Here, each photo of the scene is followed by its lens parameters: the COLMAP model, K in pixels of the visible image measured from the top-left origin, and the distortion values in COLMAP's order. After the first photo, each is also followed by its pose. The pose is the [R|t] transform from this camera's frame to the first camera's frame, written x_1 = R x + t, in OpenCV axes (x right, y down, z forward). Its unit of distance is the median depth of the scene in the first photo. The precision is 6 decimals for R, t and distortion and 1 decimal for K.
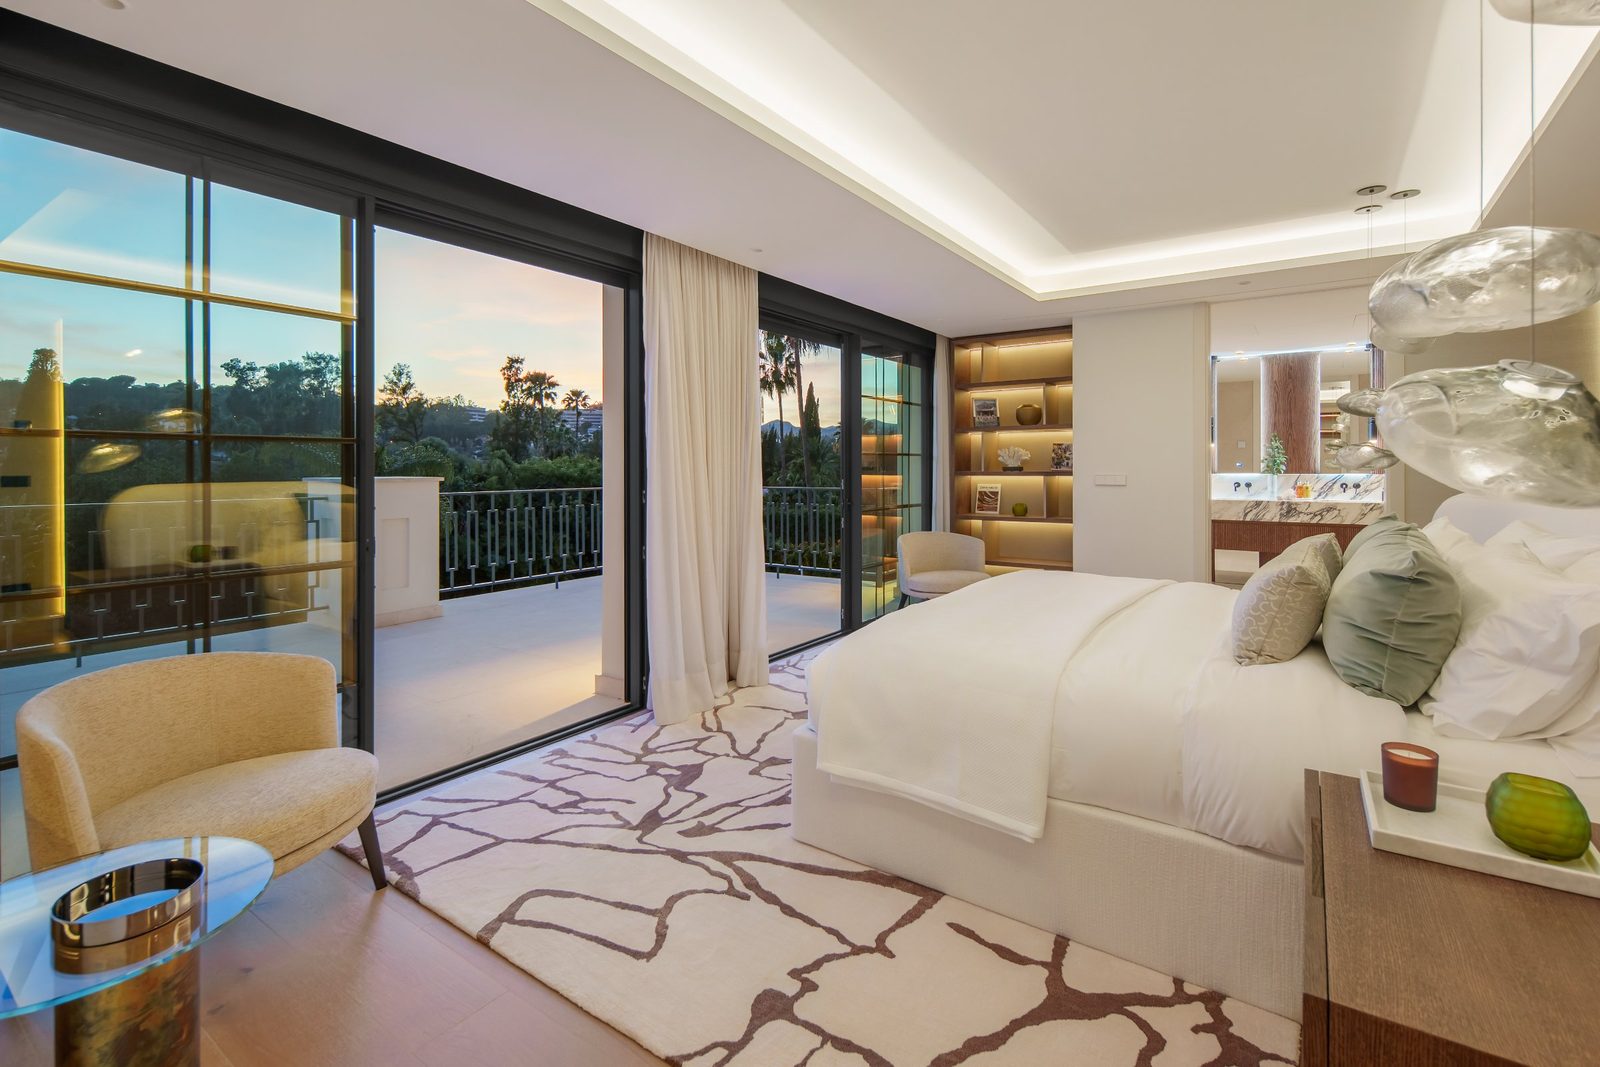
lens RADIAL K [[736.0, 0, 807.5], [0, 736.0, 470.5], [0, 0, 1]] dist [0.001344, 0.000062]
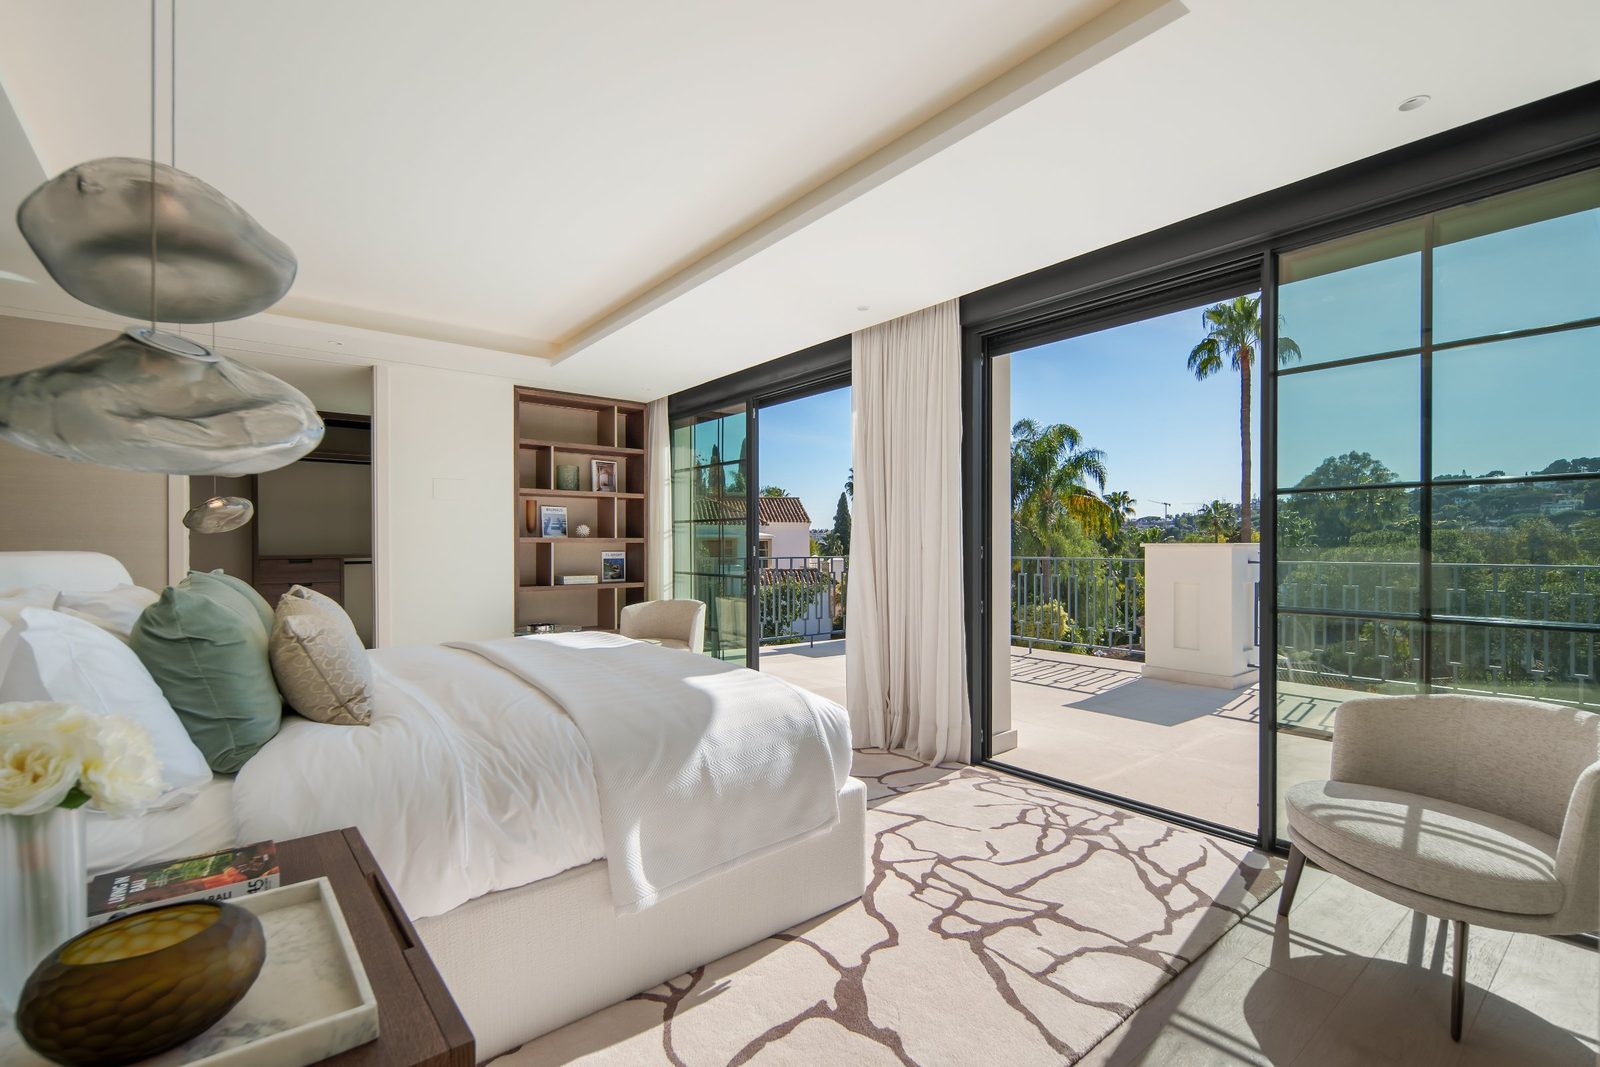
lens RADIAL K [[715.2, 0, 805.5], [0, 715.2, 550.8], [0, 0, 1]] dist [-0.000345, -0.000155]
pose [[-0.276721, 0.003535, -0.960944, 0.763476], [-0.004654, 0.999977, 0.005019, 0.014113], [0.960939, 0.005861, -0.276698, 1.056364]]
